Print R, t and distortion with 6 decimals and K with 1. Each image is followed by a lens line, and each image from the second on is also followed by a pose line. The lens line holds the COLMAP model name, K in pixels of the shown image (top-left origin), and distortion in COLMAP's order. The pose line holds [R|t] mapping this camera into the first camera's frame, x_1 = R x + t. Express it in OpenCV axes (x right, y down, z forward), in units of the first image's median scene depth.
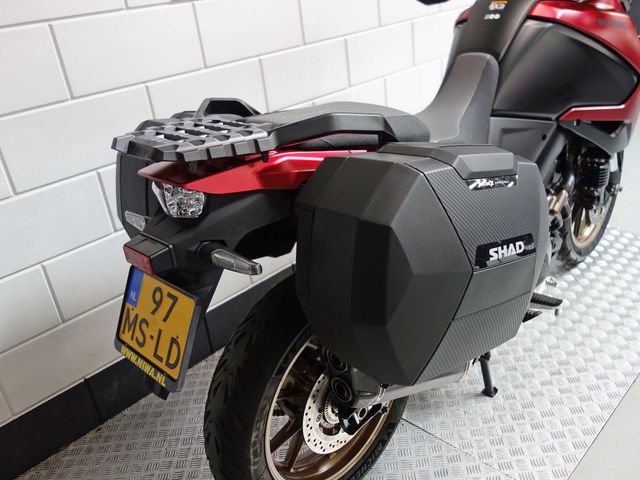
lens RADIAL K [[561.4, 0, 318.2], [0, 561.4, 239.2], [0, 0, 1]] dist [0.003360, 0.002590]
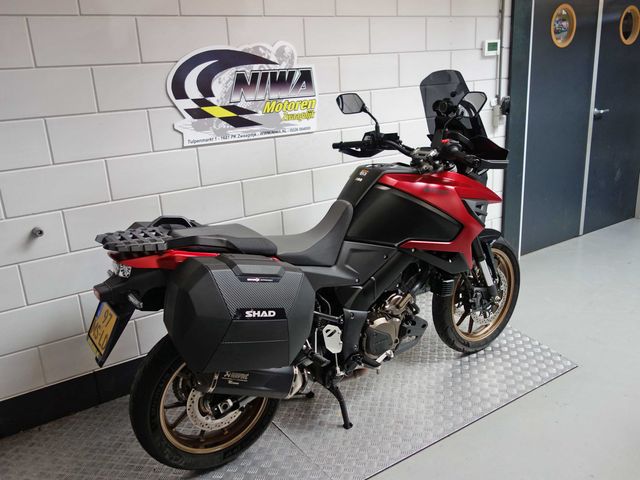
lens RADIAL K [[561.4, 0, 321.7], [0, 561.4, 240.2], [0, 0, 1]] dist [0.003360, 0.002590]
pose [[0.977976, 0.119351, -0.171226, 0.521229], [-0.140819, 0.982830, -0.119231, -0.018128], [0.154055, 0.140717, 0.977991, -0.589249]]
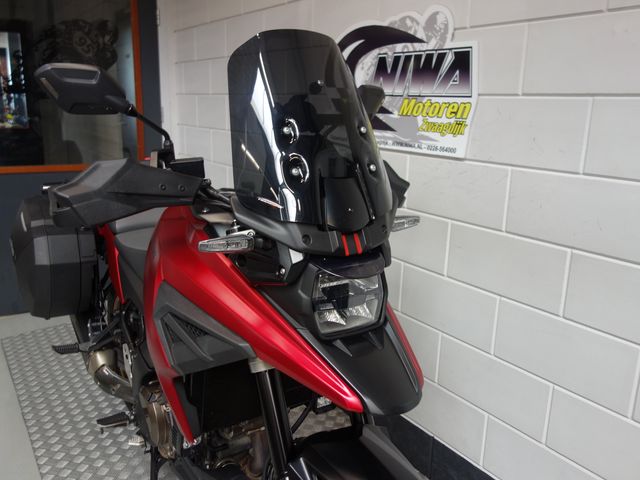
lens RADIAL K [[561.4, 0, 318.2], [0, 561.4, 242.5], [0, 0, 1]] dist [0.003360, 0.002590]
pose [[-0.191238, 0.348929, -0.917429, 1.351767], [-0.419388, 0.816017, 0.397780, -0.897807], [0.887435, 0.460830, -0.009717, 1.286423]]
